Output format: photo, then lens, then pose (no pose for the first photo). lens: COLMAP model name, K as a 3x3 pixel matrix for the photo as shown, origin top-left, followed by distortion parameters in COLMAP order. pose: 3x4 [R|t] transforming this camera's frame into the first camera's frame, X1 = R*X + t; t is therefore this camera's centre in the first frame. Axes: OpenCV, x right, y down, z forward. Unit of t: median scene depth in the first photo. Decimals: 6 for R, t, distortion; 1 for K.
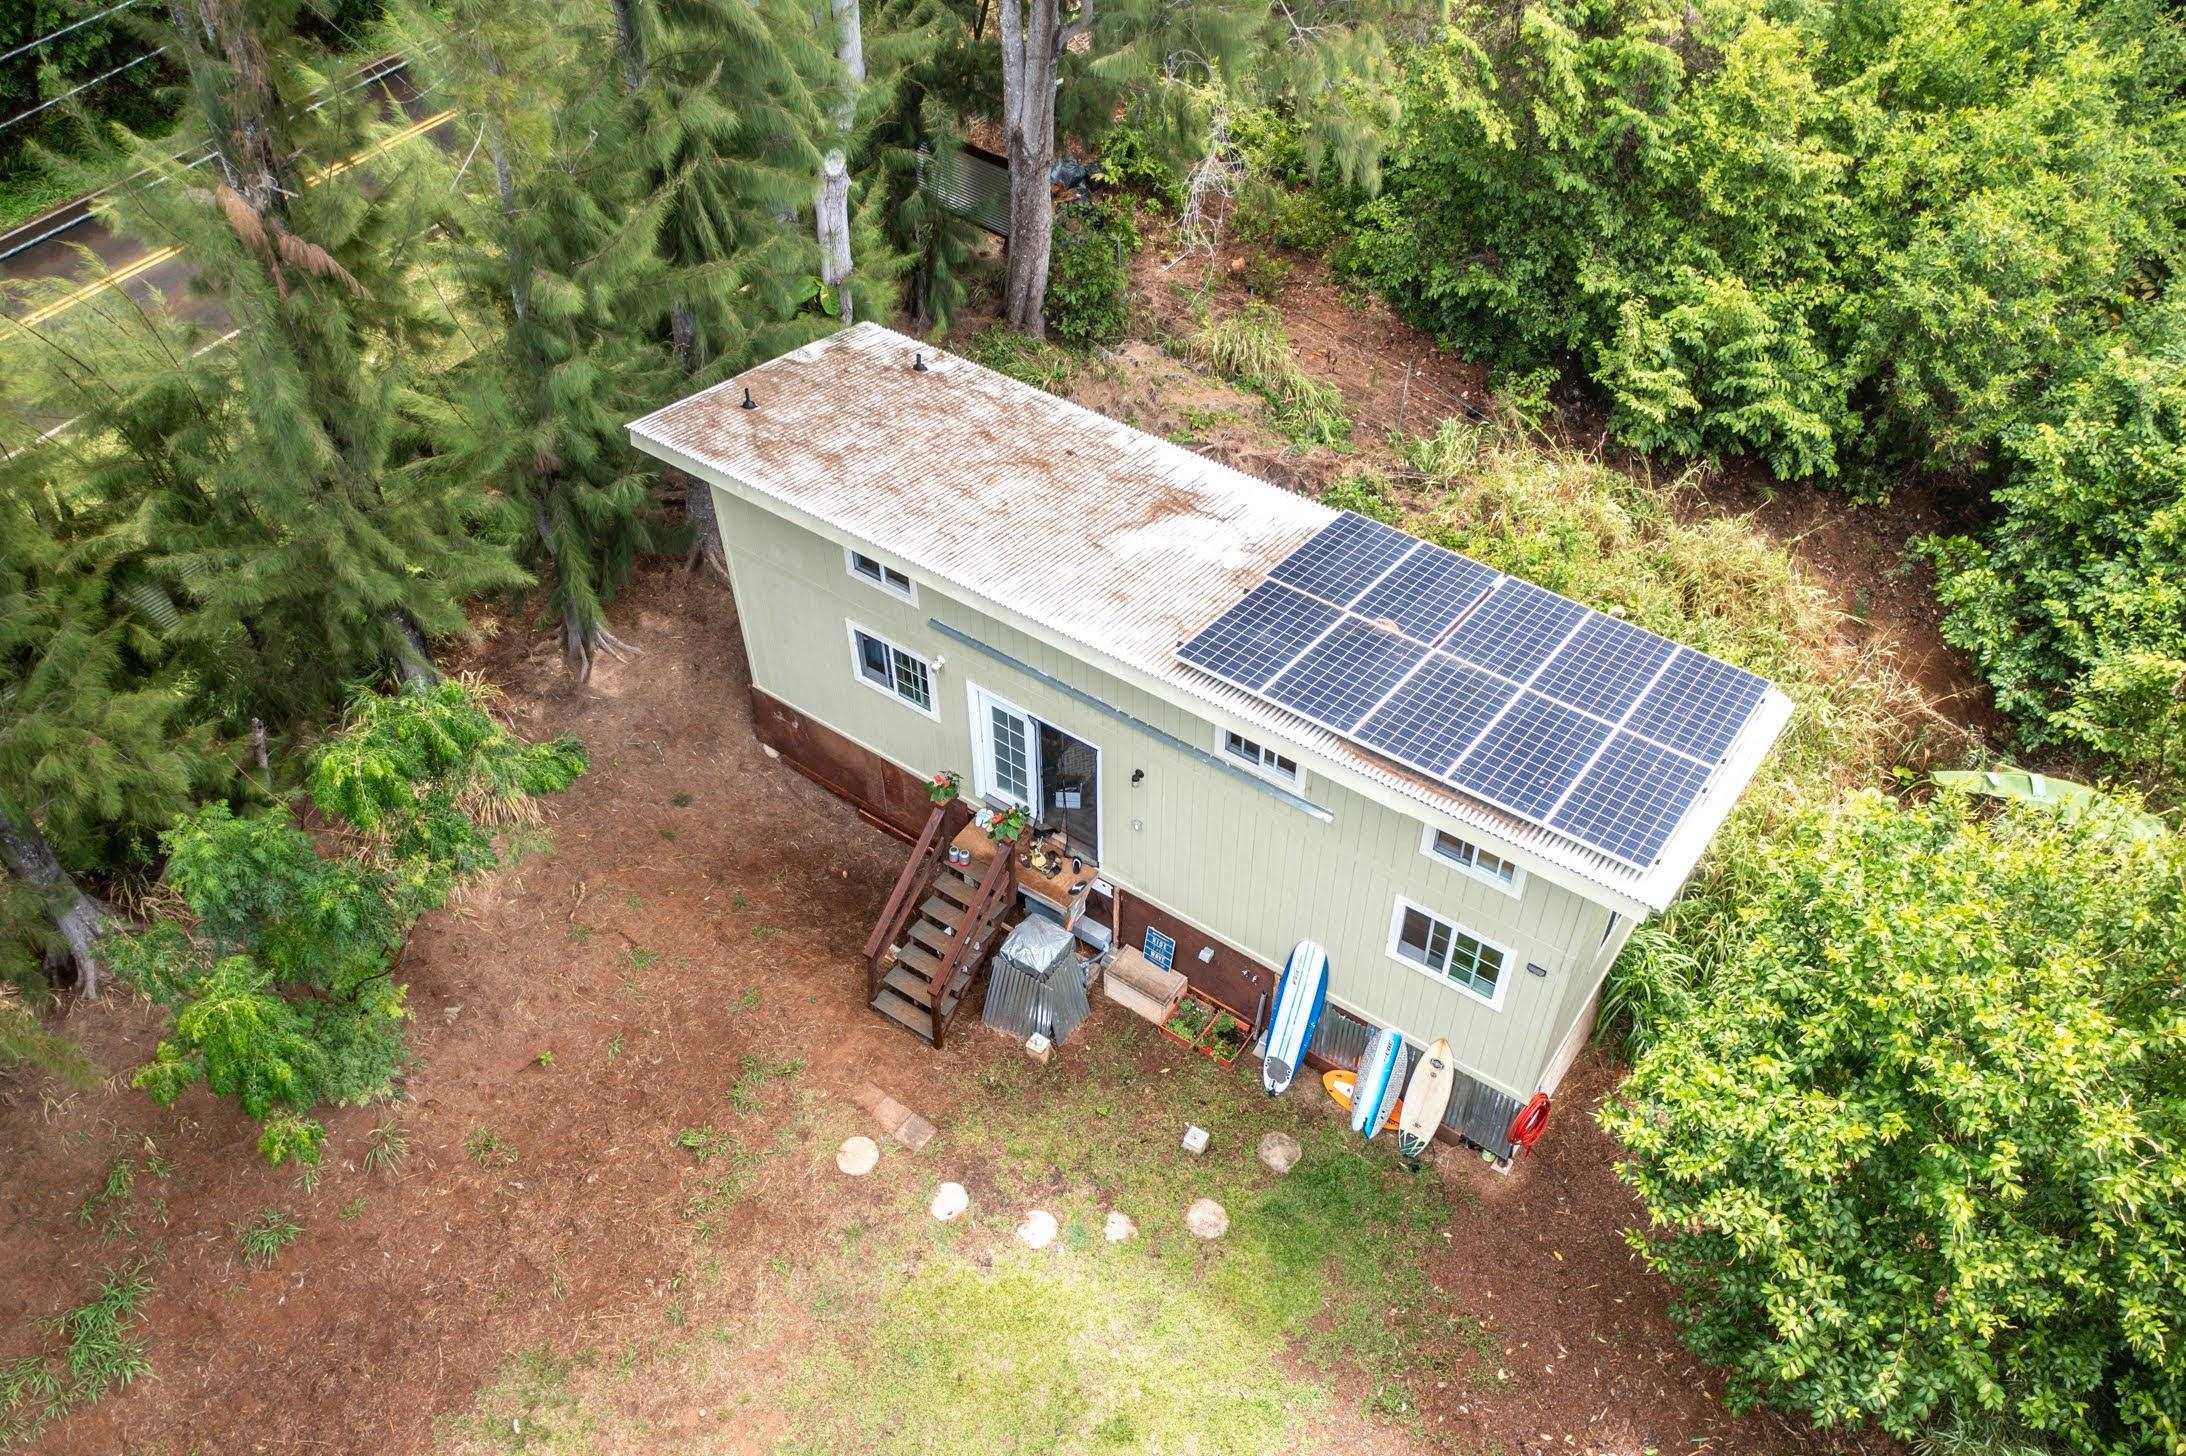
lens RADIAL K [[1727.6, 0, 1093.0], [0, 1727.6, 728.0], [0, 0, 1]] dist [-0.024065, -0.004577]
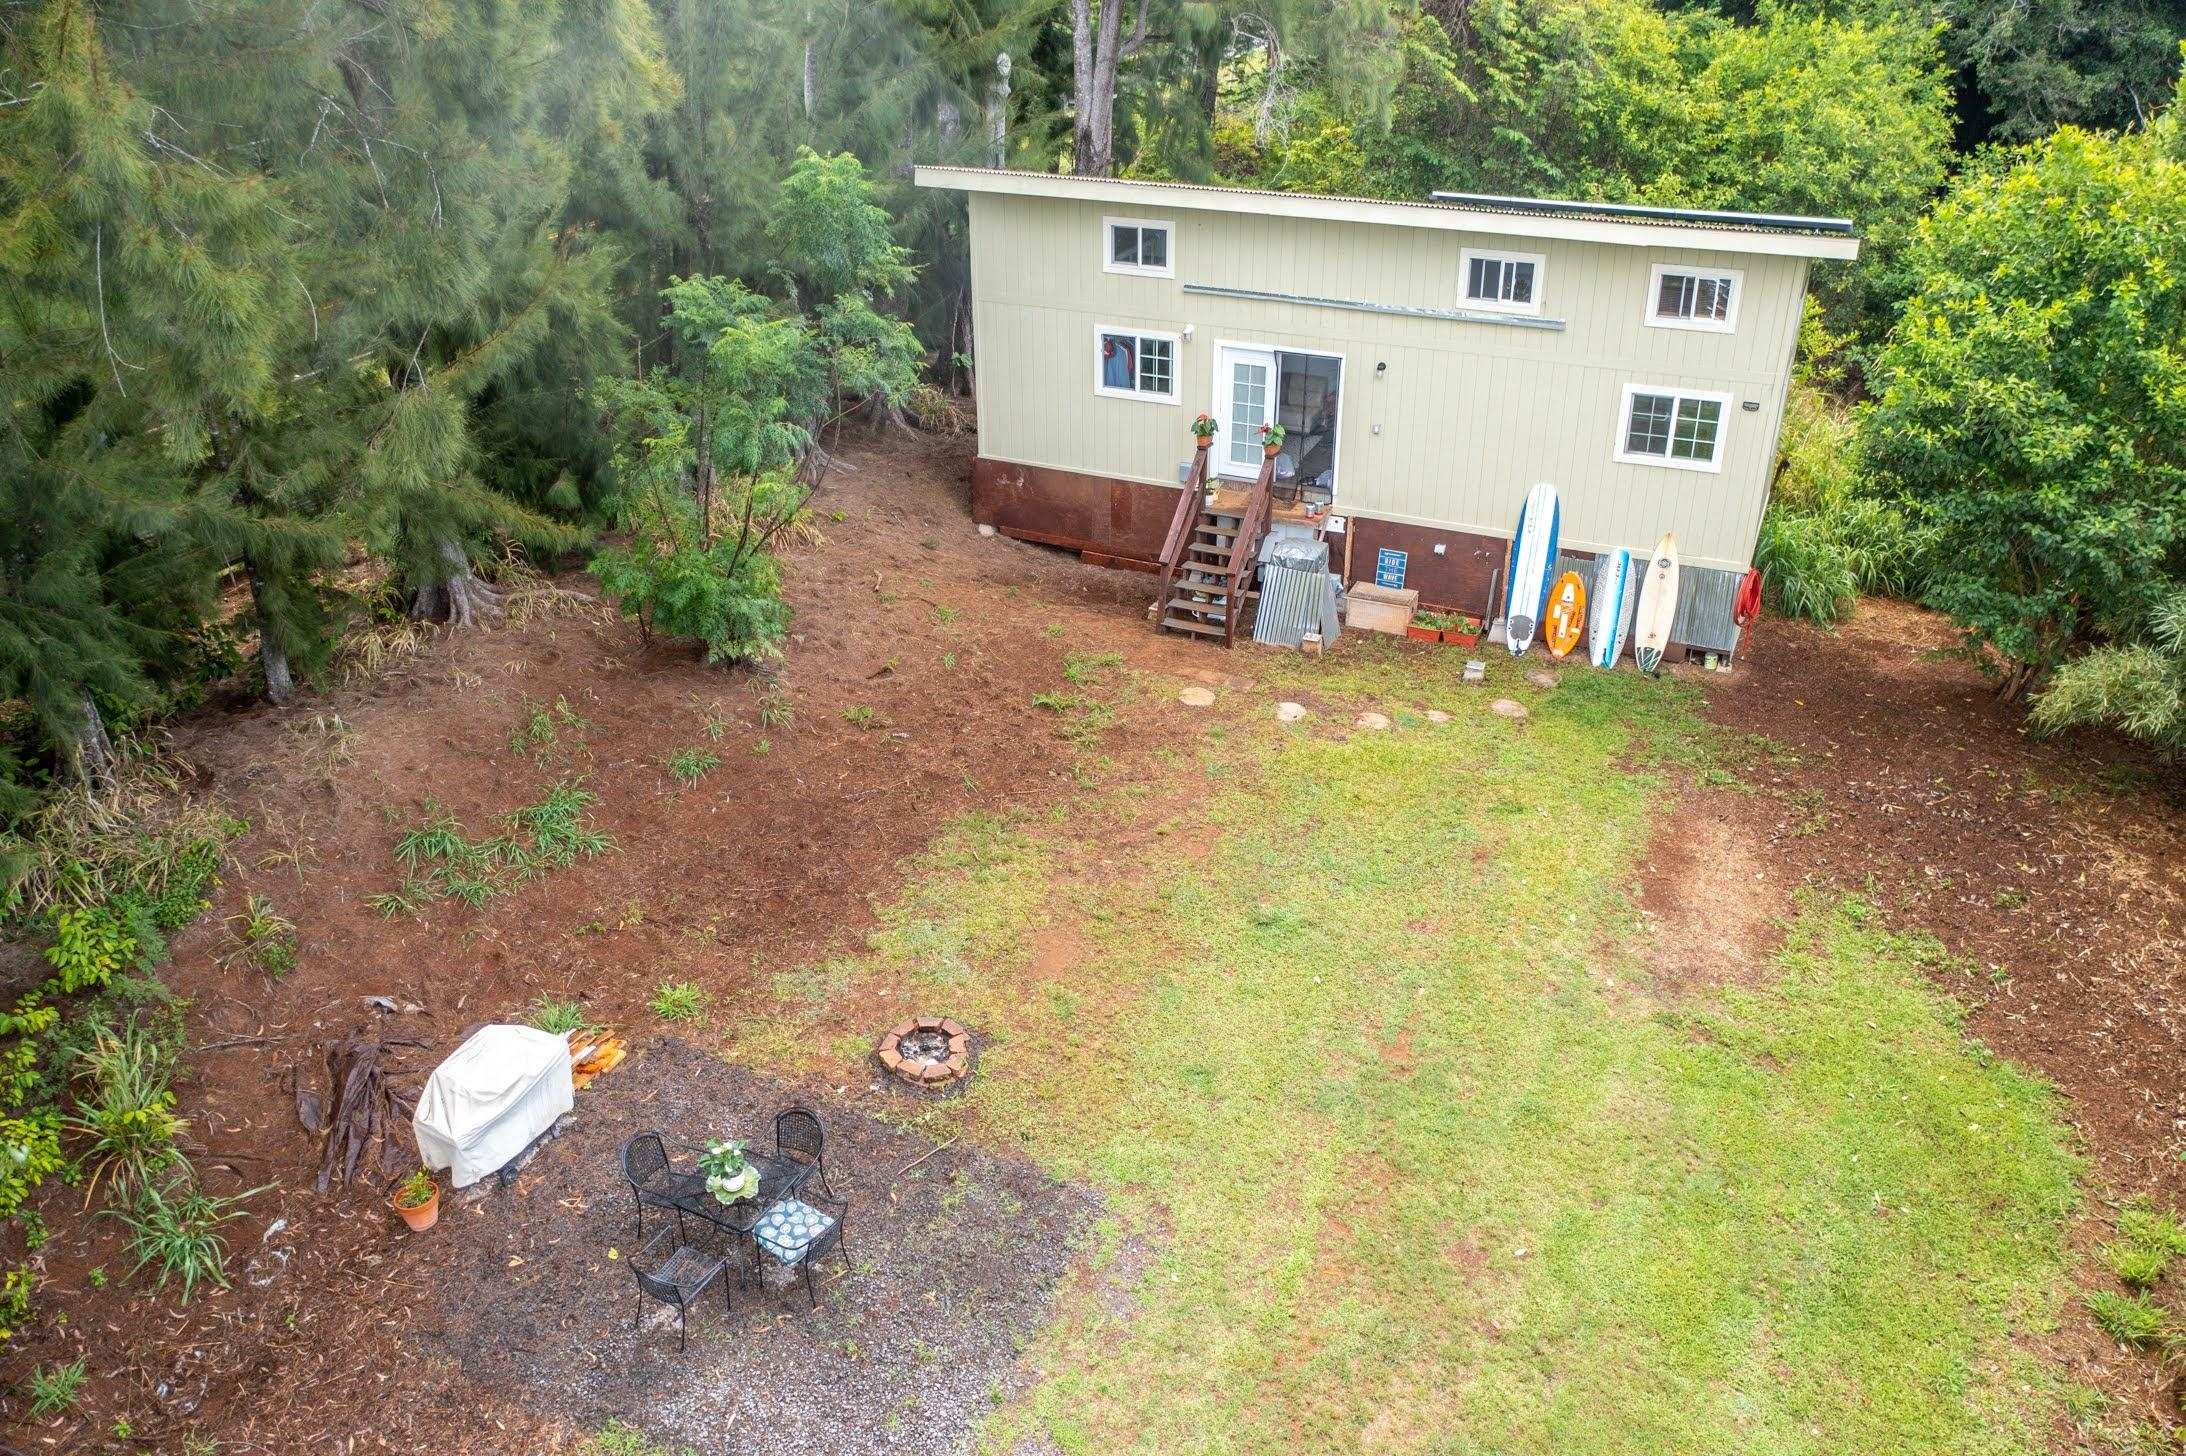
lens RADIAL K [[1727.6, 0, 1093.0], [0, 1727.6, 728.0], [0, 0, 1]] dist [-0.024065, -0.004577]
pose [[0.981177, -0.085167, 0.173313, -0.386396], [0.135563, 0.942947, -0.304095, 0.580049], [-0.137526, 0.321866, 0.936744, -0.031305]]
